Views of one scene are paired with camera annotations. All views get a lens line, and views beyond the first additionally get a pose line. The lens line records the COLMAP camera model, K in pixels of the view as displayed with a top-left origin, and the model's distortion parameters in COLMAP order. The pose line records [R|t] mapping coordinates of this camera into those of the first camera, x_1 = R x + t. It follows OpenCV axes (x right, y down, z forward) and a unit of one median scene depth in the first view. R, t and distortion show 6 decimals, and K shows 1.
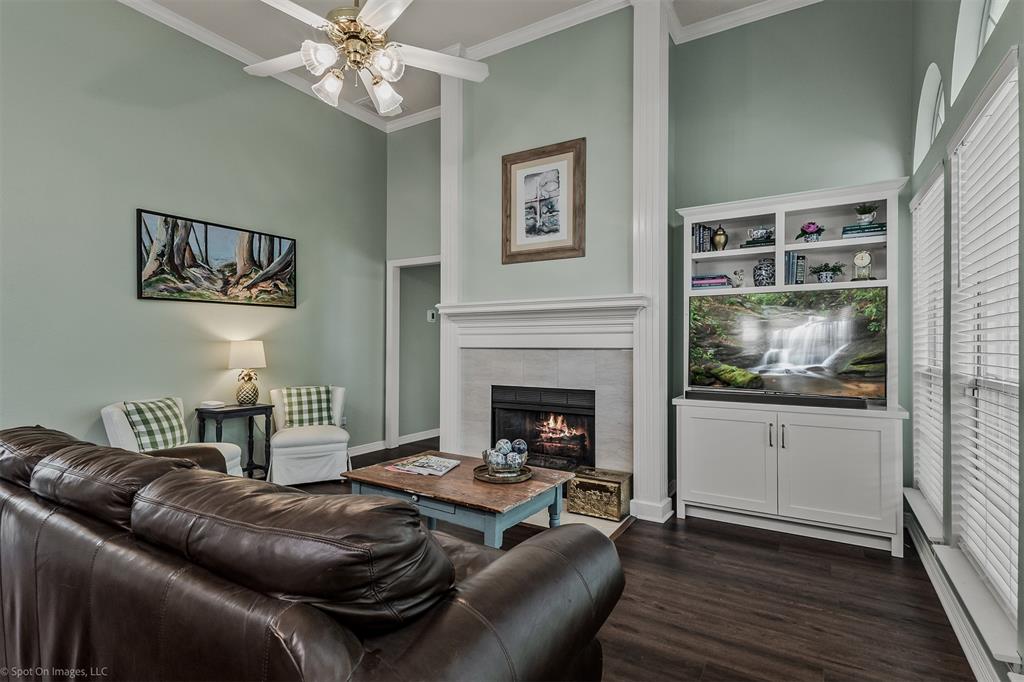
lens RADIAL K [[497.7, 0, 514.0], [0, 497.7, 330.7], [0, 0, 1]] dist [0.009915, -0.000045]
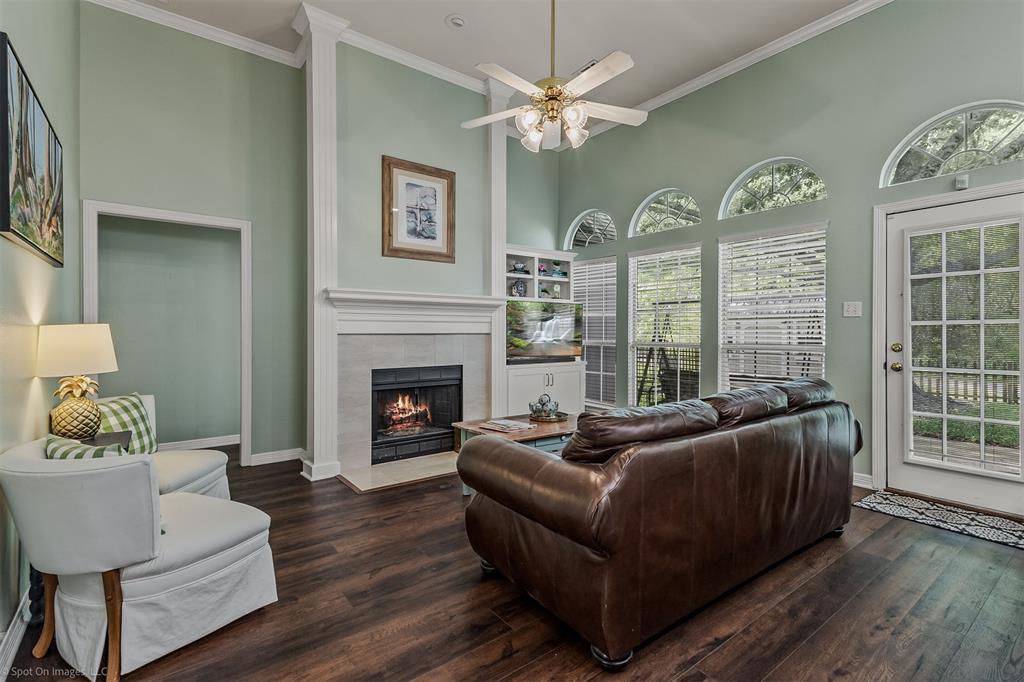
lens RADIAL K [[472.0, 0, 511.1], [0, 472.0, 329.9], [0, 0, 1]] dist [0.012490, -0.000218]
pose [[0.370921, 0.008207, 0.928628, -0.926459], [-0.016424, 0.999863, -0.002276, 0.025544], [-0.928519, -0.014408, 0.371005, 0.386261]]
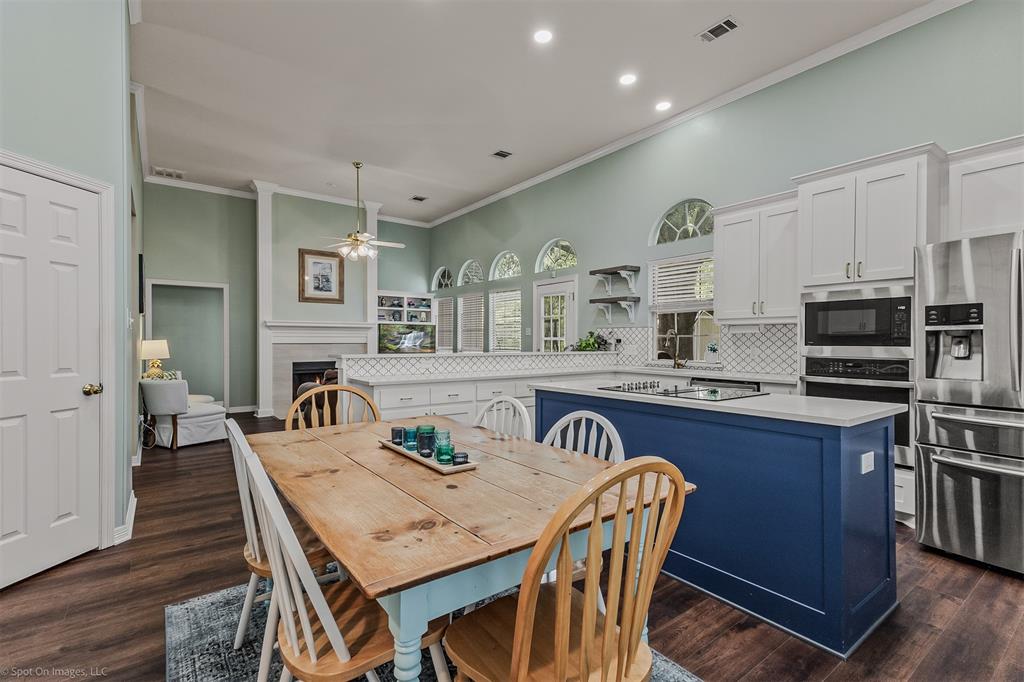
lens RADIAL K [[472.3, 0, 512.0], [0, 472.3, 341.0], [0, 0, 1]] dist [0.015759, -0.000517]
pose [[0.376752, 0.005444, 0.926298, -1.578373], [-0.015231, 0.999884, 0.000319, 0.011599], [-0.926189, -0.014229, 0.376791, -0.562300]]
